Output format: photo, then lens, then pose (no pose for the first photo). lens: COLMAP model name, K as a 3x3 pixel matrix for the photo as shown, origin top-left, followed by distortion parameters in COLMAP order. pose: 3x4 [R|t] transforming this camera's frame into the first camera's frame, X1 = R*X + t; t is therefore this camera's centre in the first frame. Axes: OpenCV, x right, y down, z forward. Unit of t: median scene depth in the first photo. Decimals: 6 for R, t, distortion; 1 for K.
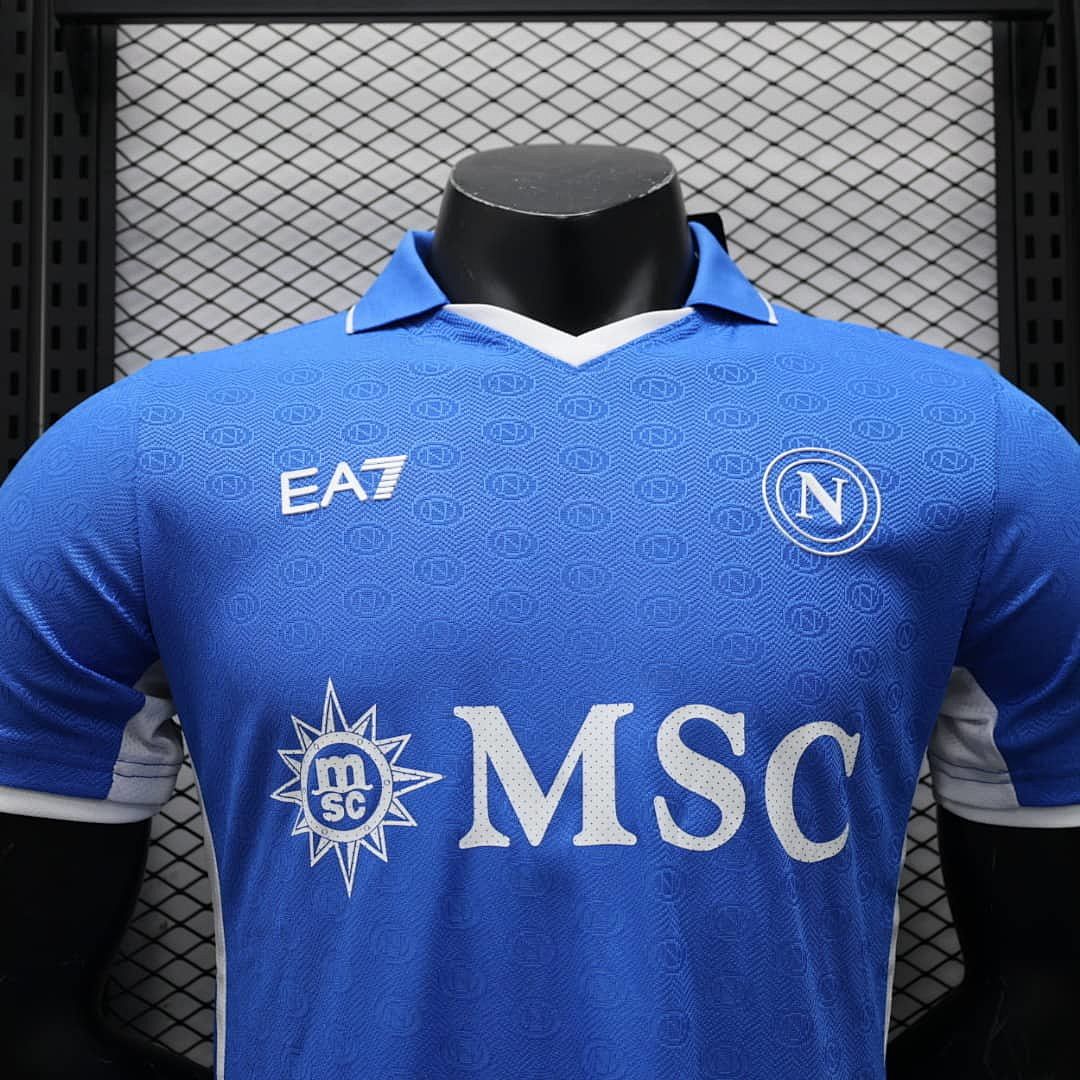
lens RADIAL K [[1832.6, 0, 540.0], [0, 1832.6, 540.0], [0, 0, 1]] dist [0.003947, -0.159230]
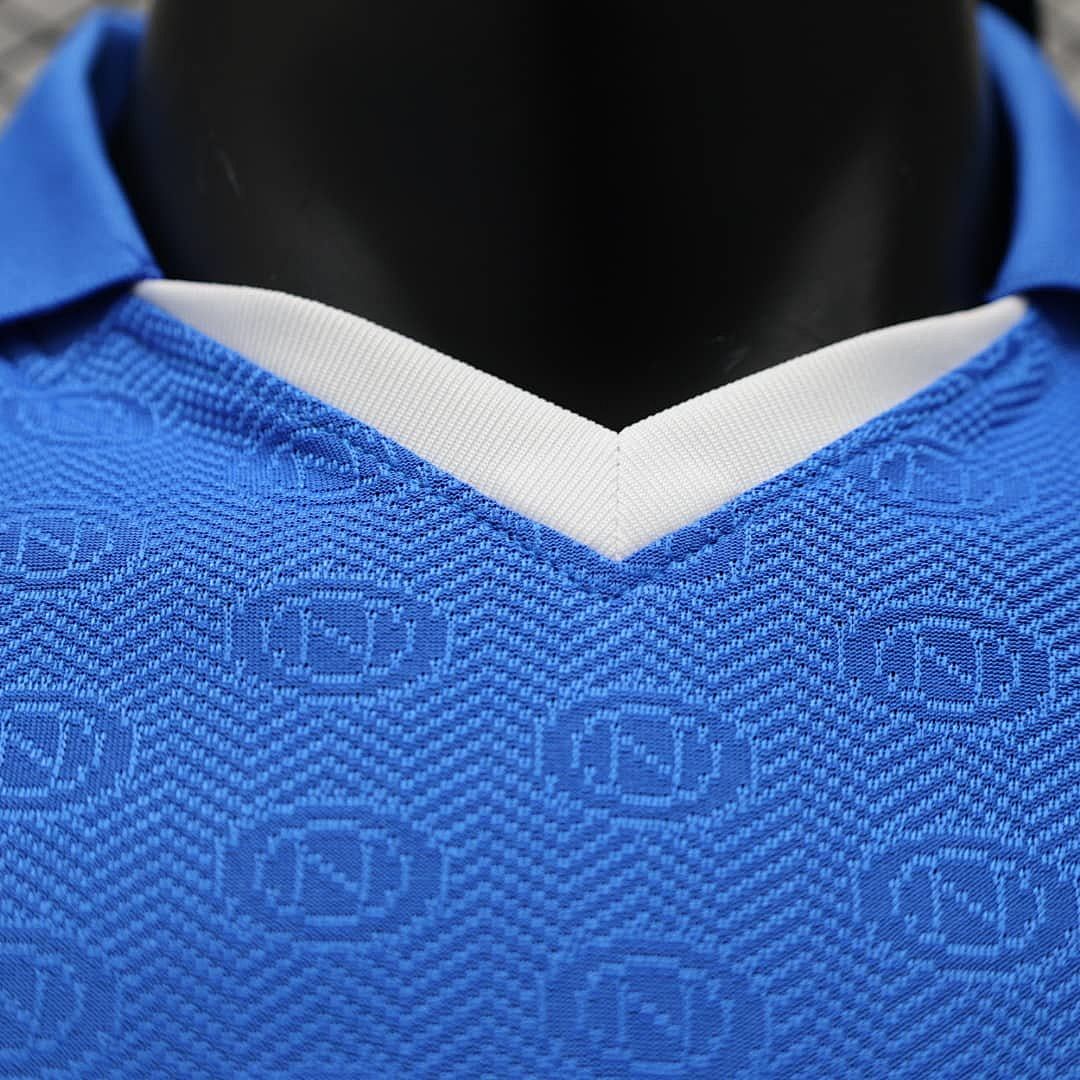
lens RADIAL K [[1832.6, 0, 540.0], [0, 1832.6, 540.0], [0, 0, 1]] dist [0.003947, -0.159230]
pose [[0.999849, 0.009628, 0.014489, 0.005649], [-0.010908, 0.995787, 0.091046, -0.124013], [-0.013552, -0.091190, 0.995741, 0.773902]]
